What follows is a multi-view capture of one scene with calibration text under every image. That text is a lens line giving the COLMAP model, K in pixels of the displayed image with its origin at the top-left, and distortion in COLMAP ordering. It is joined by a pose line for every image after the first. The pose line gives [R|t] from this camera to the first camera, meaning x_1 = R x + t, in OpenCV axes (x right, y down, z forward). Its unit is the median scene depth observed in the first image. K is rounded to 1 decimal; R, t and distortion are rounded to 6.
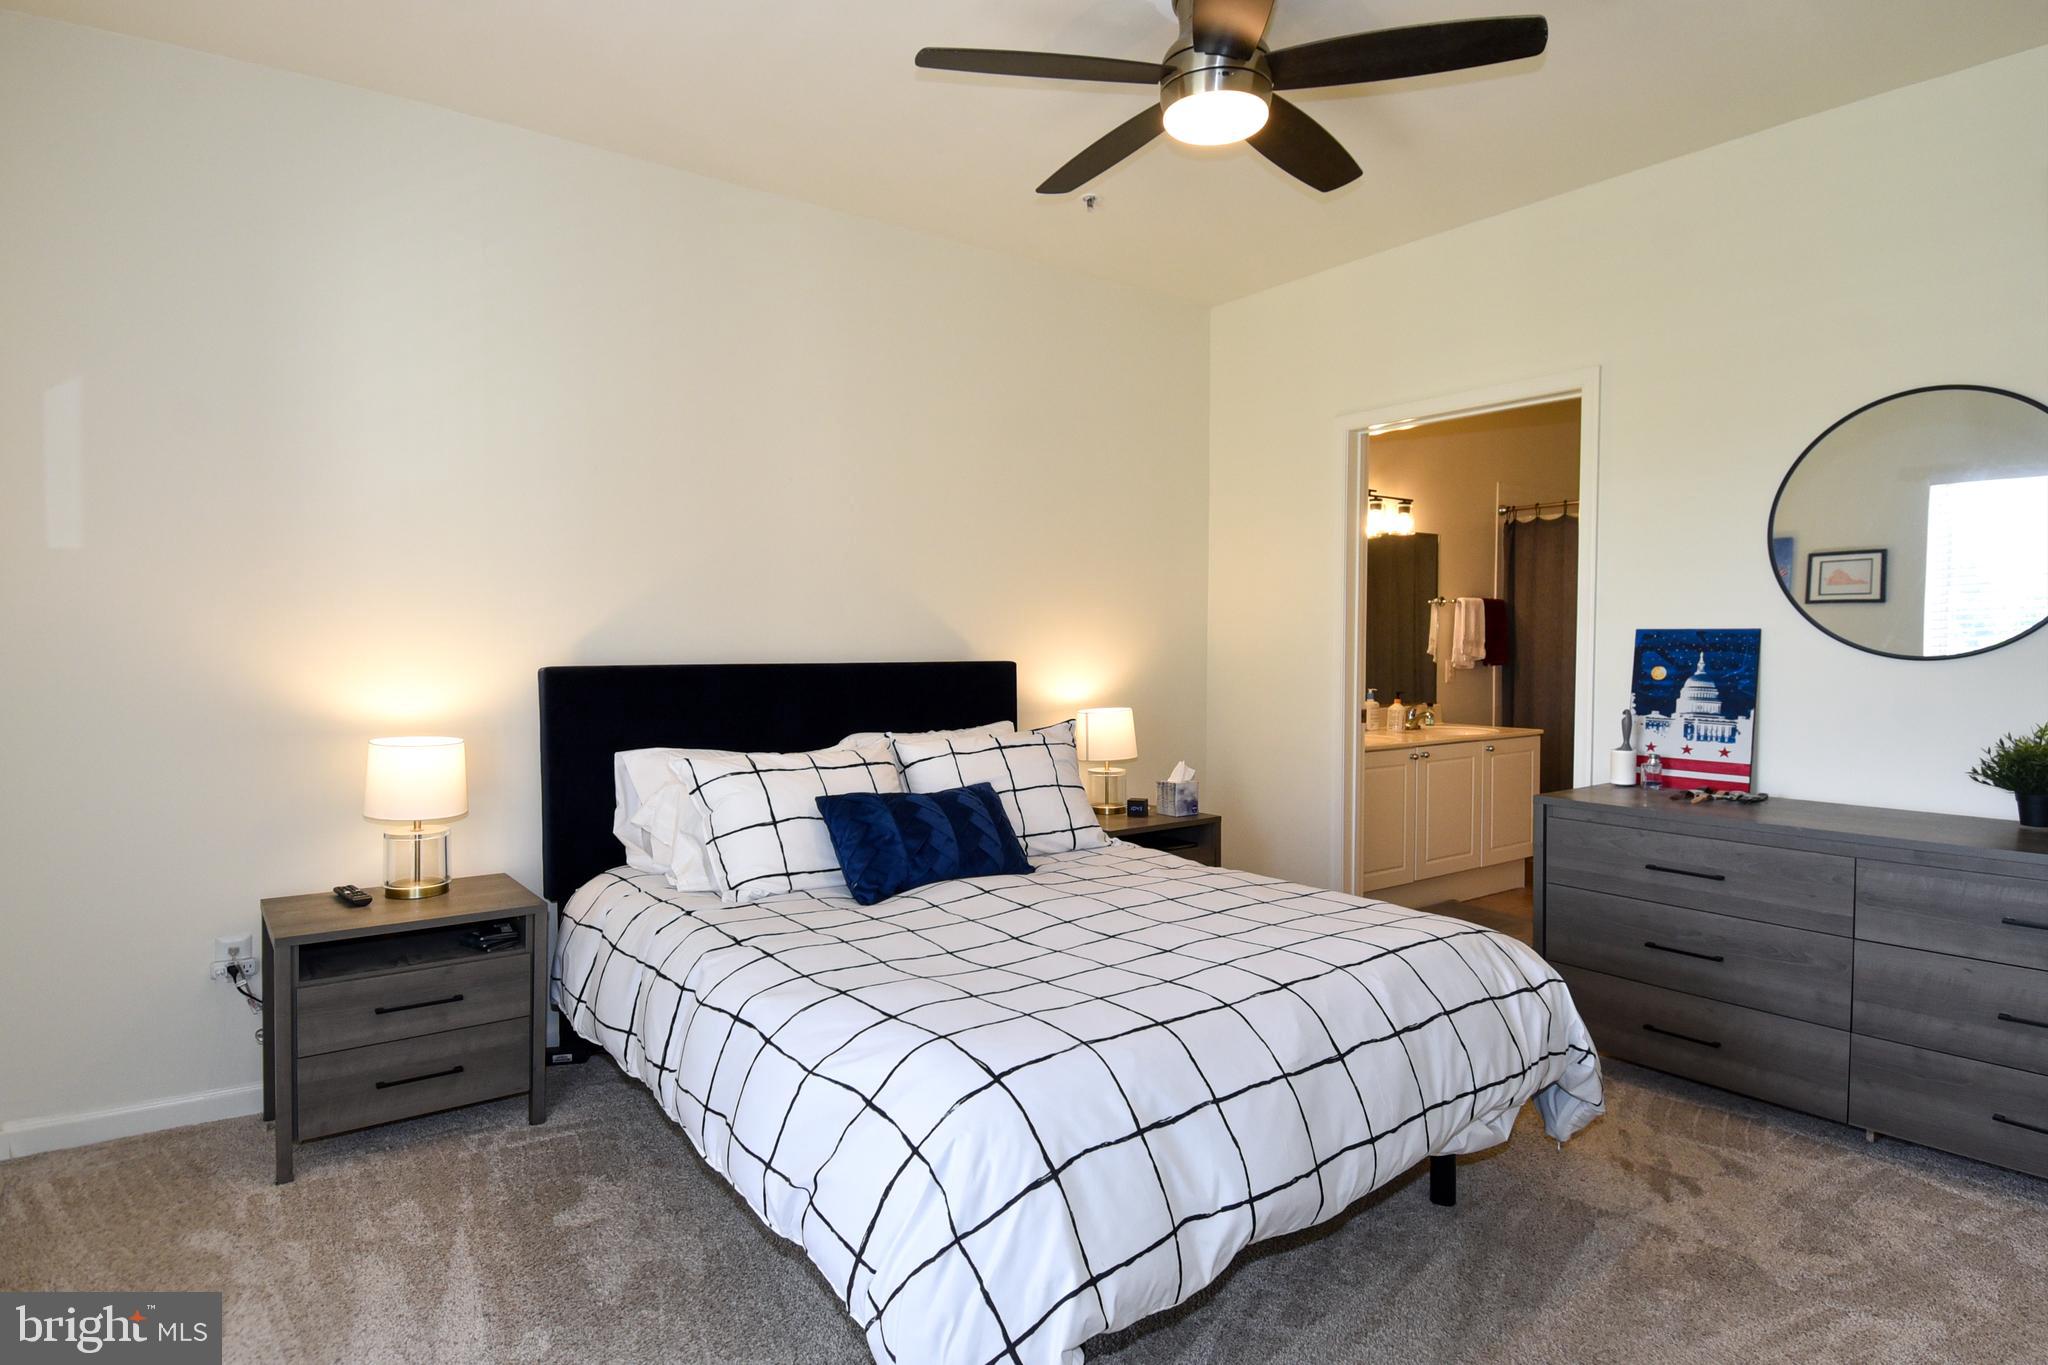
lens RADIAL K [[1089.8, 0, 1088.1], [0, 1089.8, 664.3], [0, 0, 1]] dist [0.059502, -0.064186]
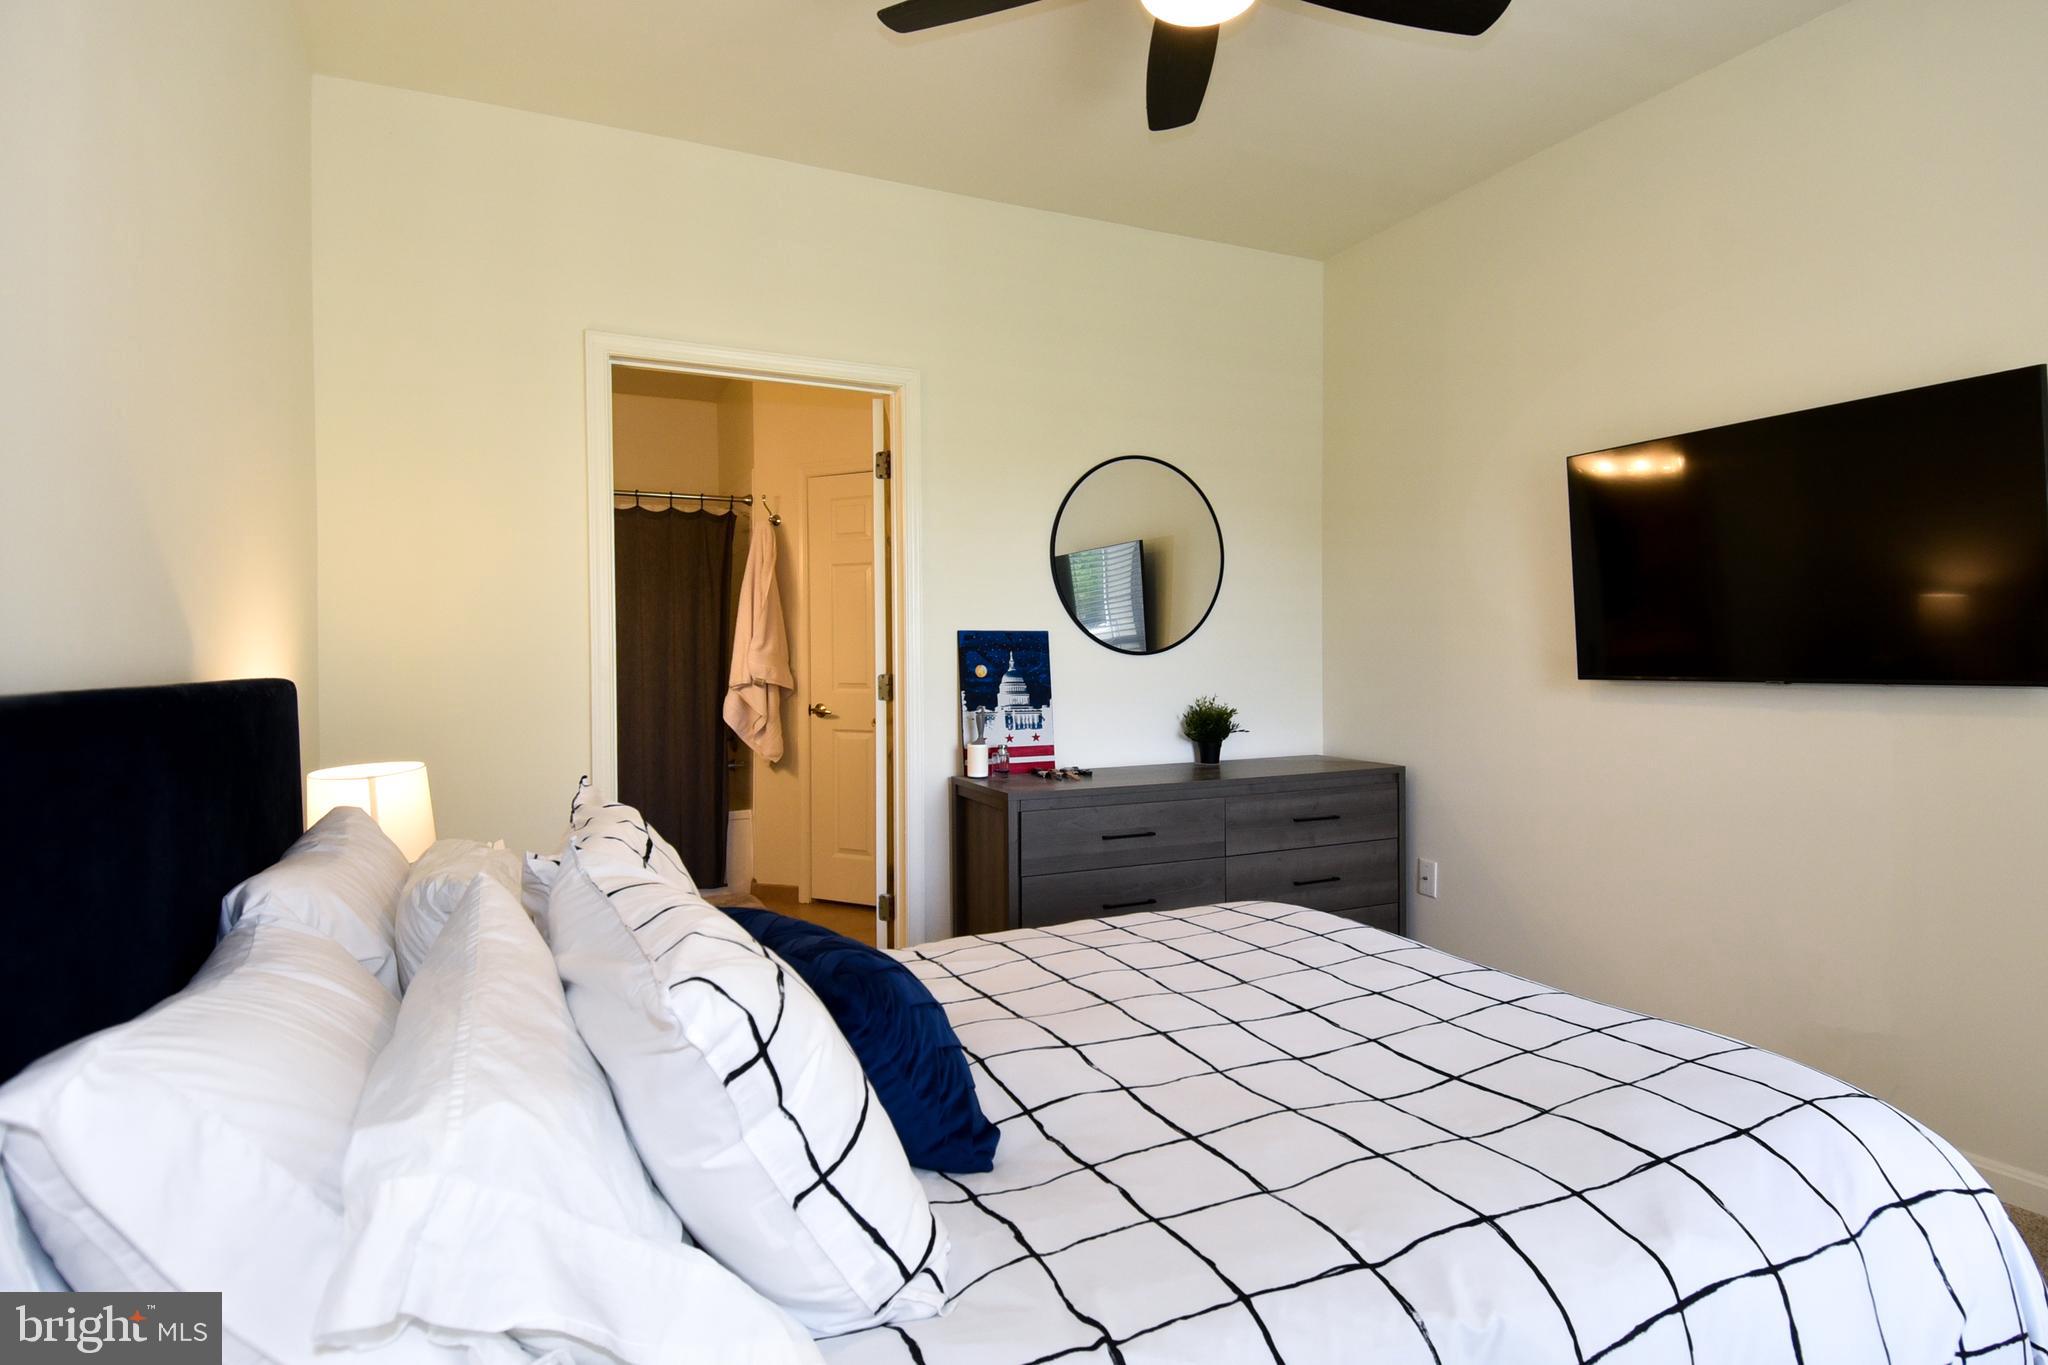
lens RADIAL K [[1089.8, 0, 1088.1], [0, 1089.8, 664.3], [0, 0, 1]] dist [0.059502, -0.064186]
pose [[0.247528, -0.010492, 0.968824, -0.513754], [0.032799, 0.999459, 0.002444, 0.002073], [-0.968325, 0.031171, 0.247738, 0.650493]]
